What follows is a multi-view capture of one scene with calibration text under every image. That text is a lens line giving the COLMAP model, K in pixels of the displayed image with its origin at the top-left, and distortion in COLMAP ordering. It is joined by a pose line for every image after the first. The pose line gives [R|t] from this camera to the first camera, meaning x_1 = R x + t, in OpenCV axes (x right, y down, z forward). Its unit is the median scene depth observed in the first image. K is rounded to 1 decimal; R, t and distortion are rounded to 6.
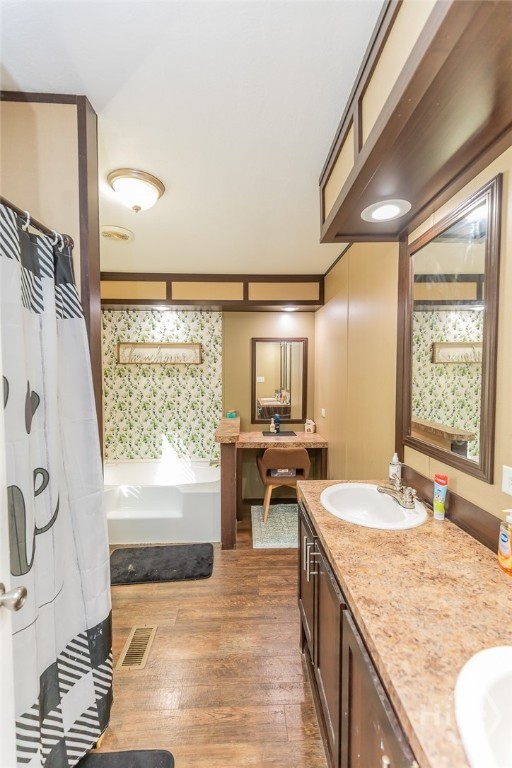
lens RADIAL K [[343.5, 0, 255.9], [0, 343.5, 383.3], [0, 0, 1]] dist [0.004386, 0.000165]
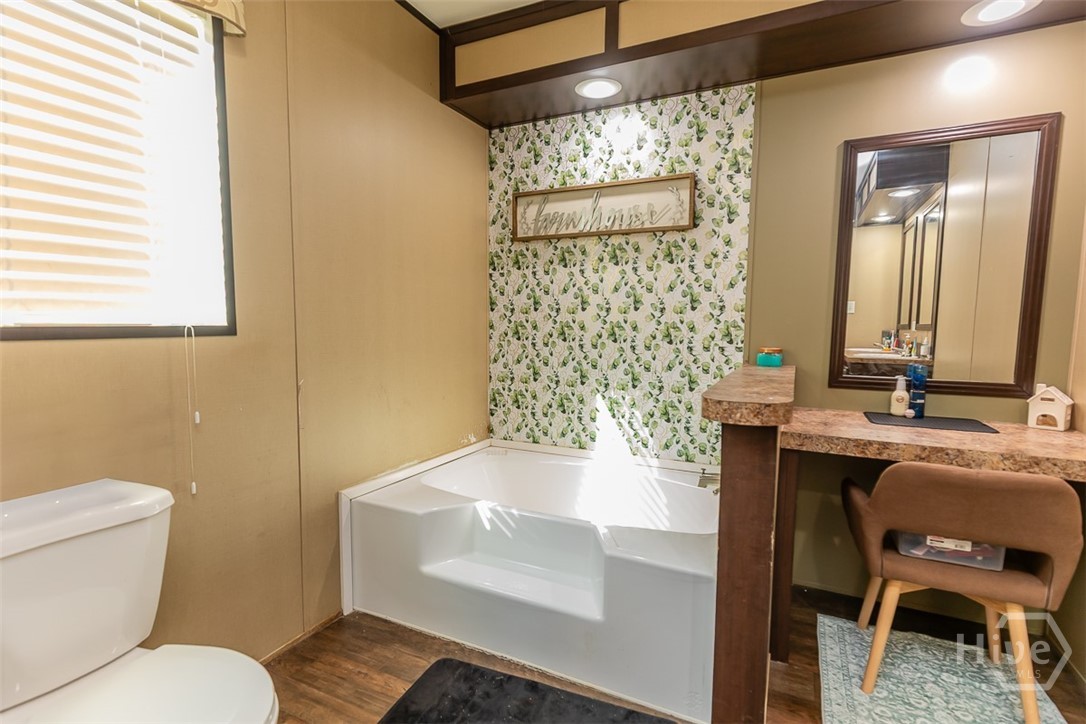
lens RADIAL K [[527.9, 0, 540.8], [0, 527.9, 364.1], [0, 0, 1]] dist [0.013098, -0.000864]
pose [[0.882196, 0.049241, -0.468301, -0.020565], [-0.026487, 0.998132, 0.055055, 0.071859], [0.470137, -0.036165, 0.881852, 0.371432]]
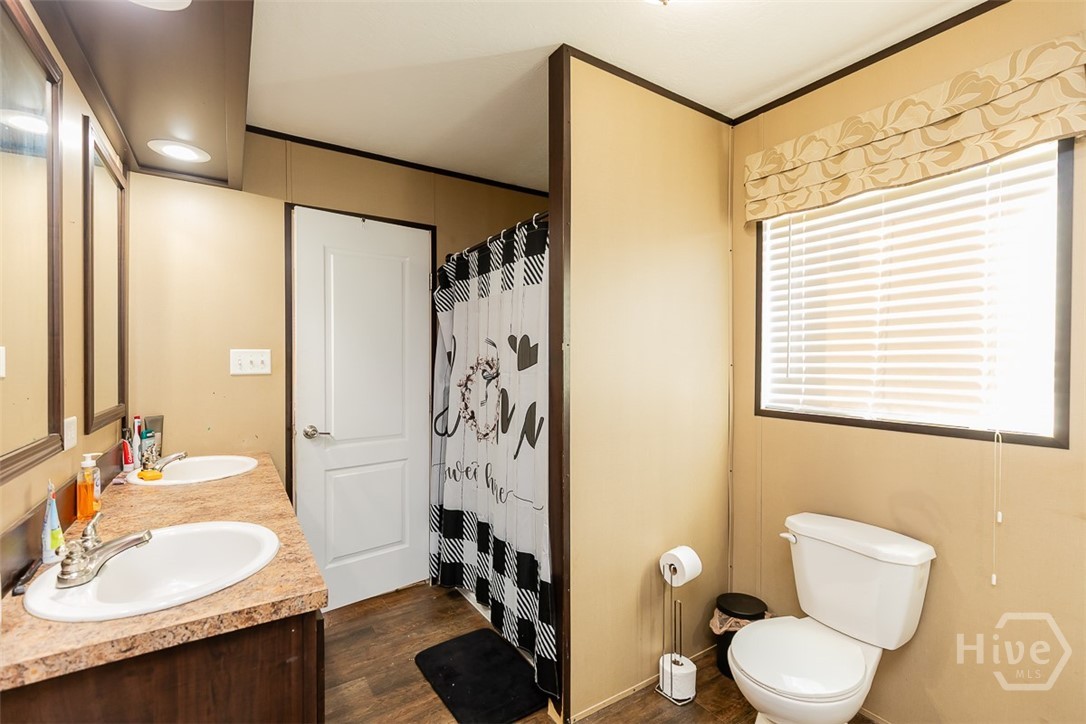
lens RADIAL K [[485.7, 0, 543.8], [0, 485.7, 363.9], [0, 0, 1]] dist [0.004386, 0.000165]
pose [[-0.849913, 0.003998, -0.526908, 0.093807], [-0.018062, 0.999163, 0.036715, 0.007896], [0.526614, 0.040722, -0.849129, 0.736391]]
